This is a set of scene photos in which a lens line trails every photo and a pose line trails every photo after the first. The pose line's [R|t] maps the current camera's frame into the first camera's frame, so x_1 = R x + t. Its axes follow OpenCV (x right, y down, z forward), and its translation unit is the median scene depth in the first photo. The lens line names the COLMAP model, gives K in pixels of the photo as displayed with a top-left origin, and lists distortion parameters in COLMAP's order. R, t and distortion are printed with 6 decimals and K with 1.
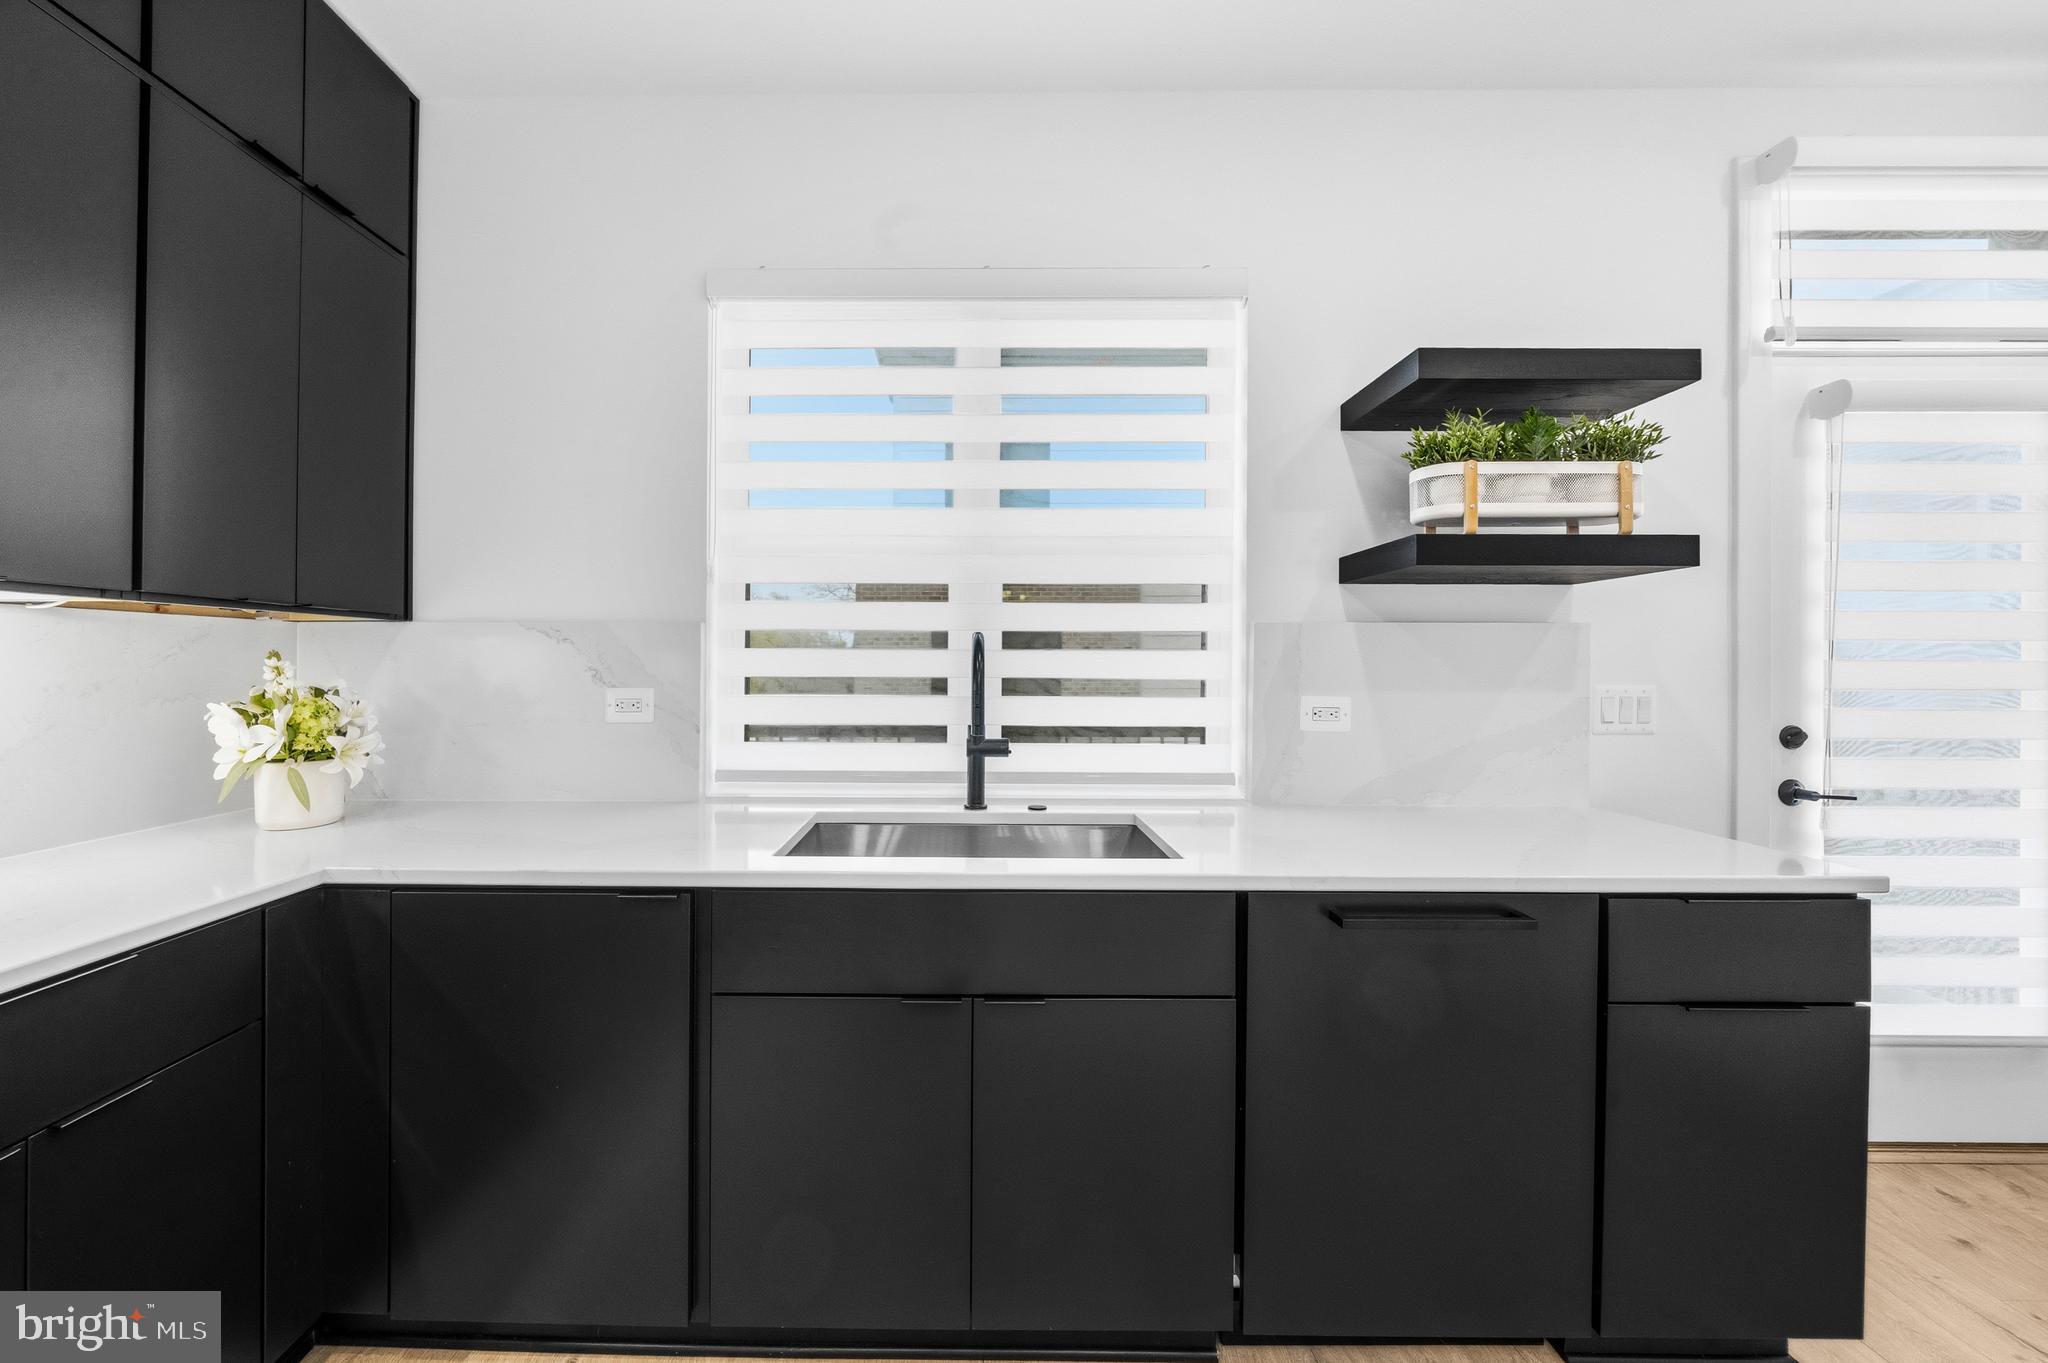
lens RADIAL K [[729.5, 0, 955.6], [0, 729.5, 662.1], [0, 0, 1]] dist [-0.002477, -0.000218]
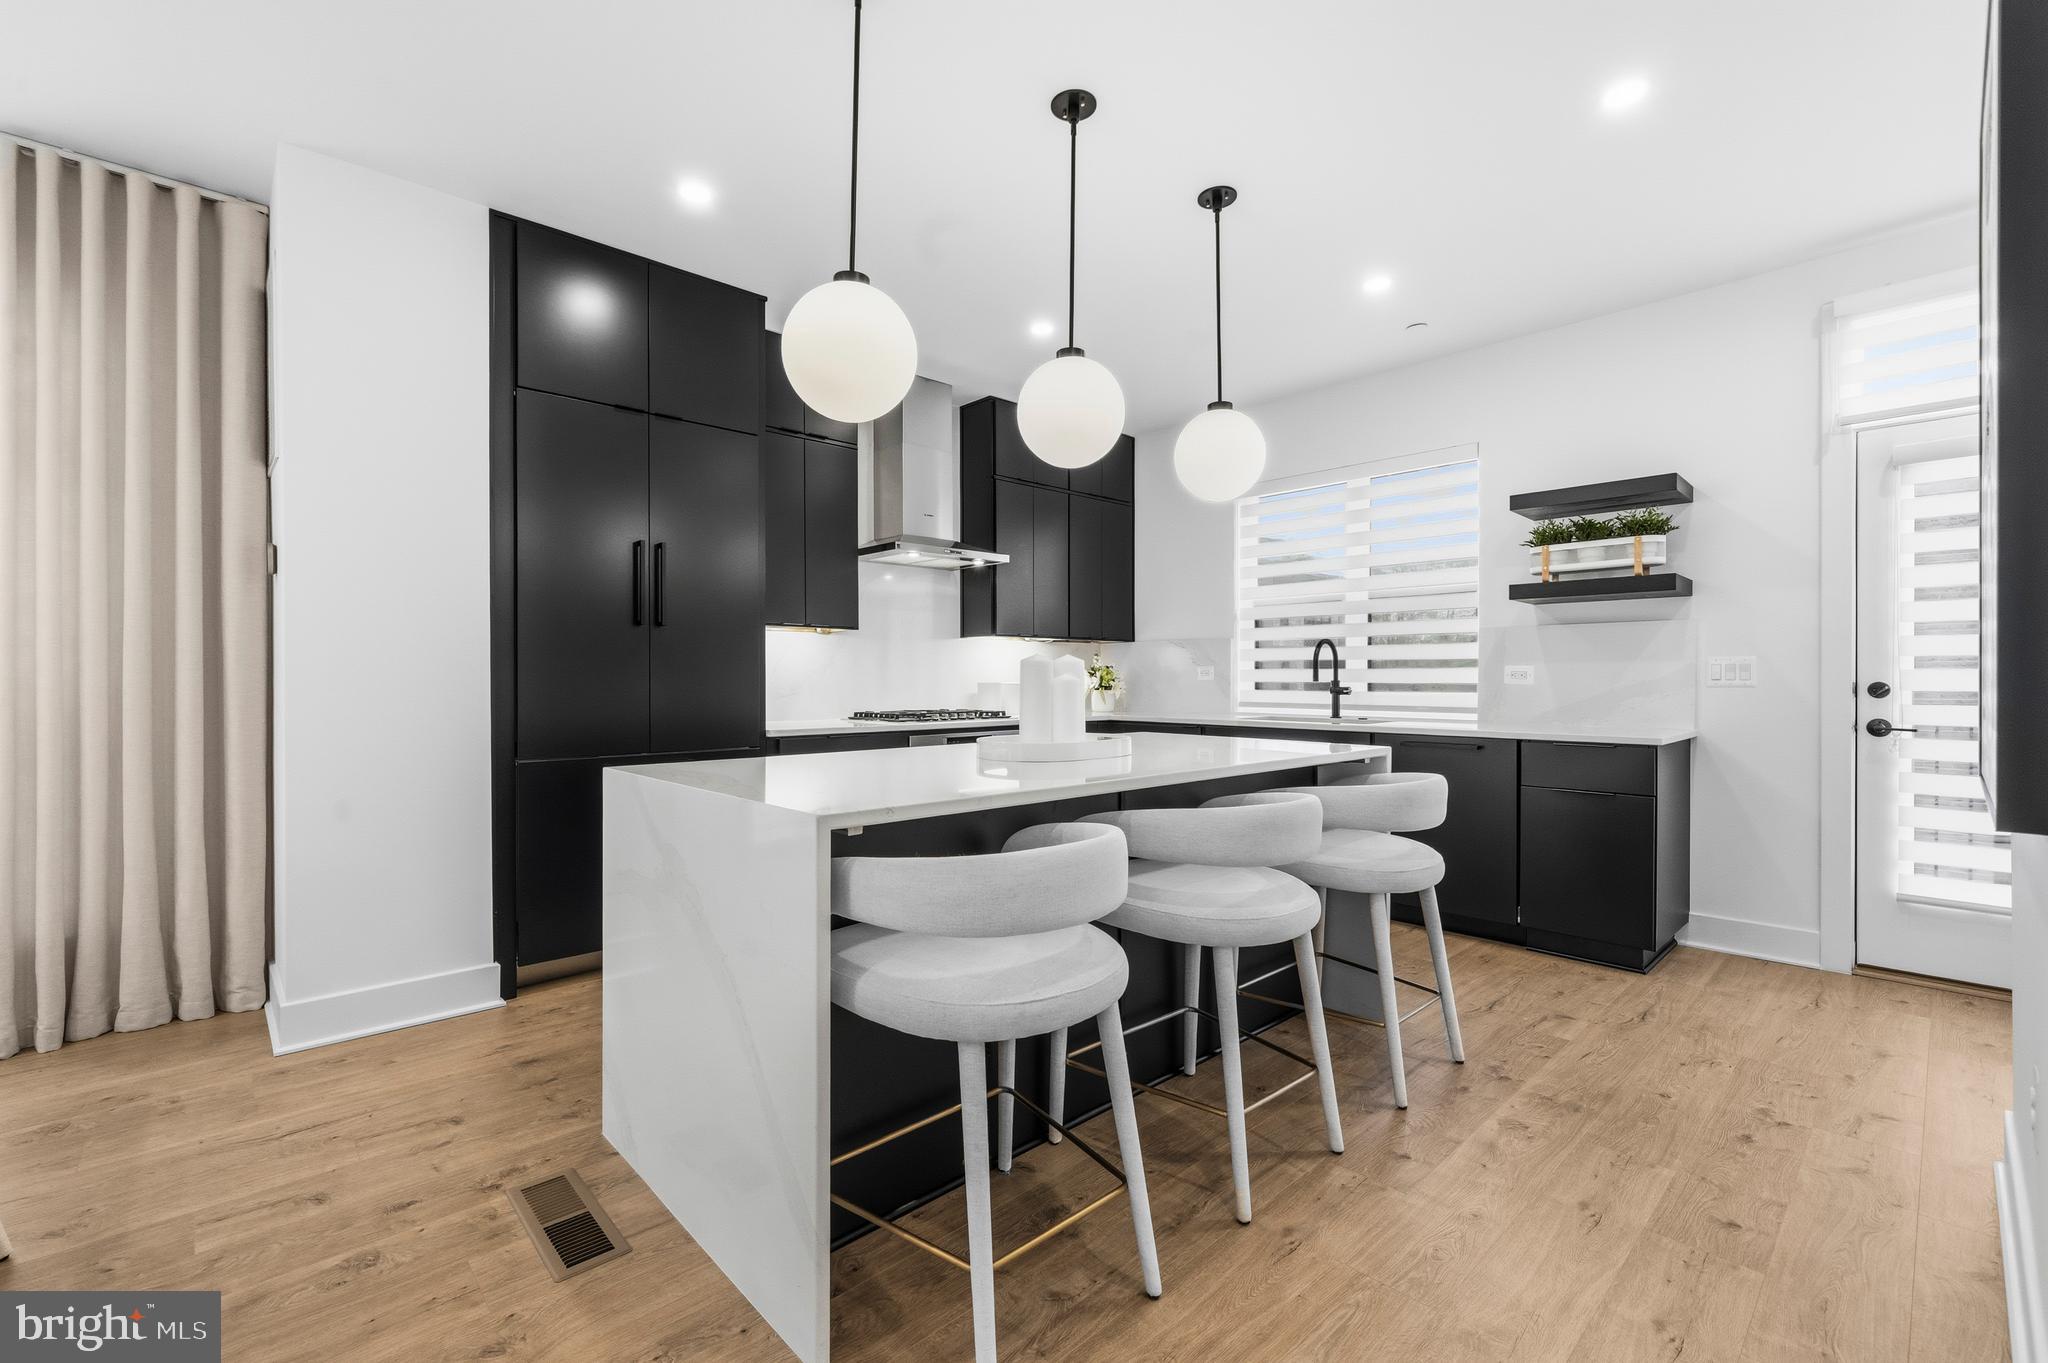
lens RADIAL K [[869.8, 0, 1013.7], [0, 869.8, 683.1], [0, 0, 1]] dist [-0.001261, 0.000136]
pose [[0.686633, 0.001575, -0.727003, 1.288235], [0.006294, 0.999947, 0.008111, 0.067847], [0.726977, -0.010145, 0.686586, -1.533819]]
